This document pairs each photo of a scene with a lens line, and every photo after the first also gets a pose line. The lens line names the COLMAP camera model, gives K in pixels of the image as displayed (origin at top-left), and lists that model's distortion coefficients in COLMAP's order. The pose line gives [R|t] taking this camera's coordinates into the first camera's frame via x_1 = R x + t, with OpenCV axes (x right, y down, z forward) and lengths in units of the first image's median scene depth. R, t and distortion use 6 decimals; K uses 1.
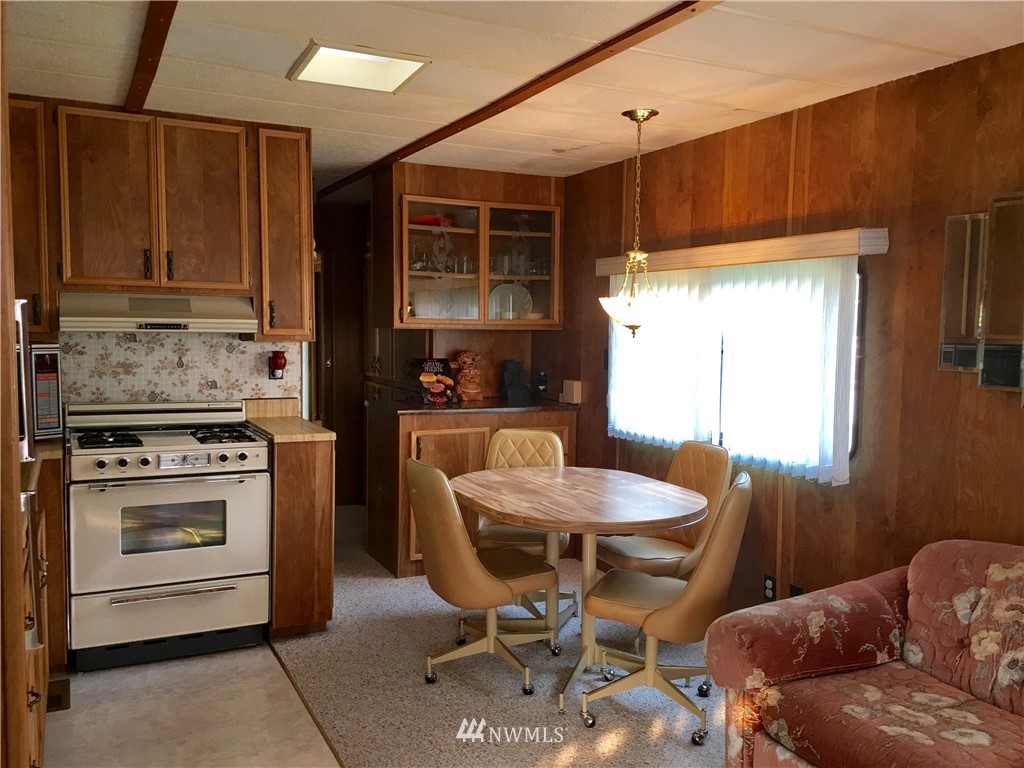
lens RADIAL K [[873.7, 0, 515.2], [0, 873.7, 384.4], [0, 0, 1]] dist [0.079799, -0.088565]
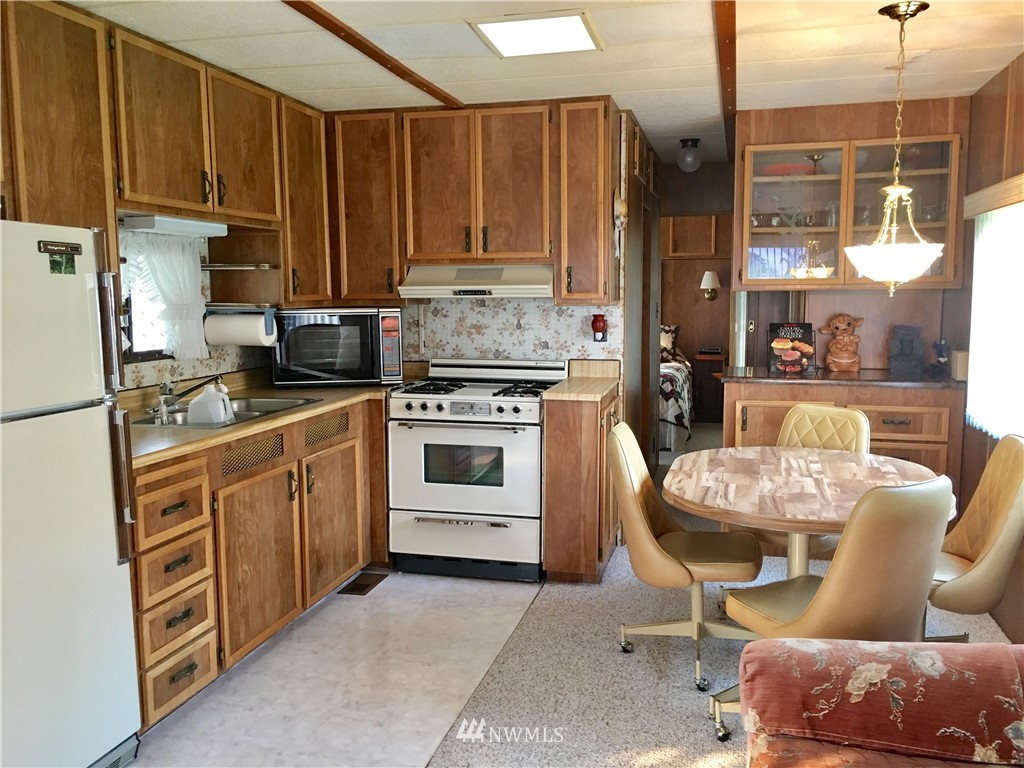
lens RADIAL K [[873.7, 0, 514.7], [0, 873.7, 383.0], [0, 0, 1]] dist [0.079799, -0.088565]
pose [[0.757611, 0.052131, -0.650621, 0.381290], [-0.028383, 0.998494, 0.046954, -0.002792], [0.652089, -0.017106, 0.757950, 0.158577]]
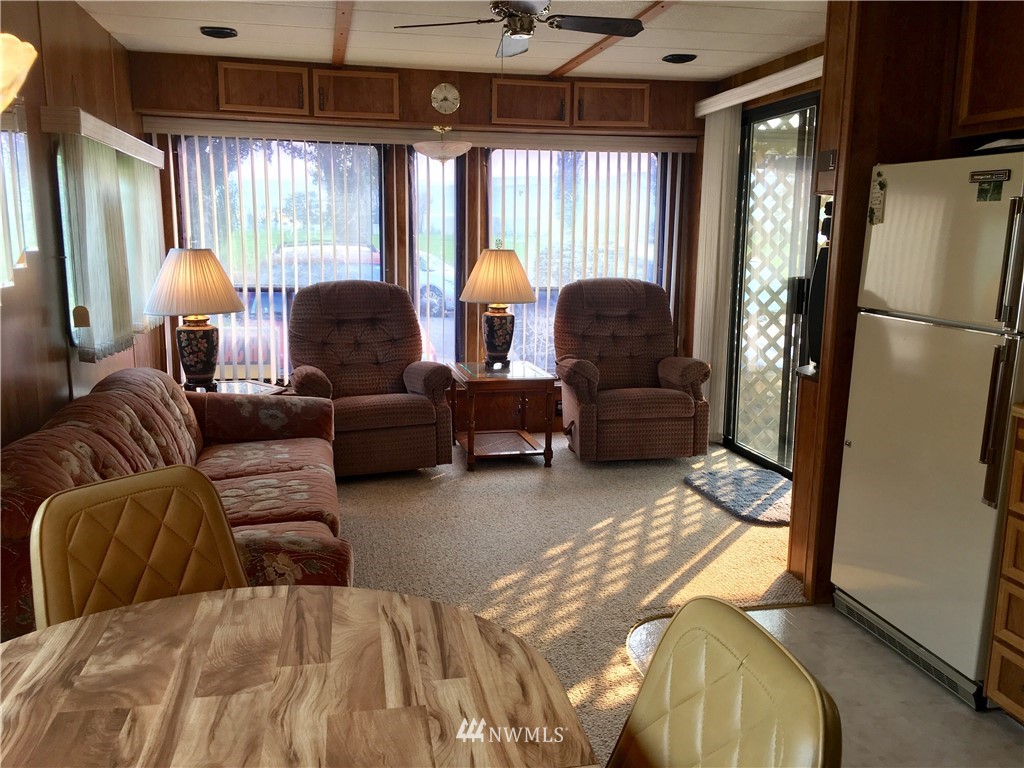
lens RADIAL K [[873.7, 0, 513.8], [0, 873.7, 385.1], [0, 0, 1]] dist [0.079799, -0.088565]
pose [[-0.968697, -0.063987, 0.239857, -0.200125], [-0.004259, 0.970351, 0.241664, -0.079999], [-0.248209, 0.233077, -0.940249, 1.374176]]
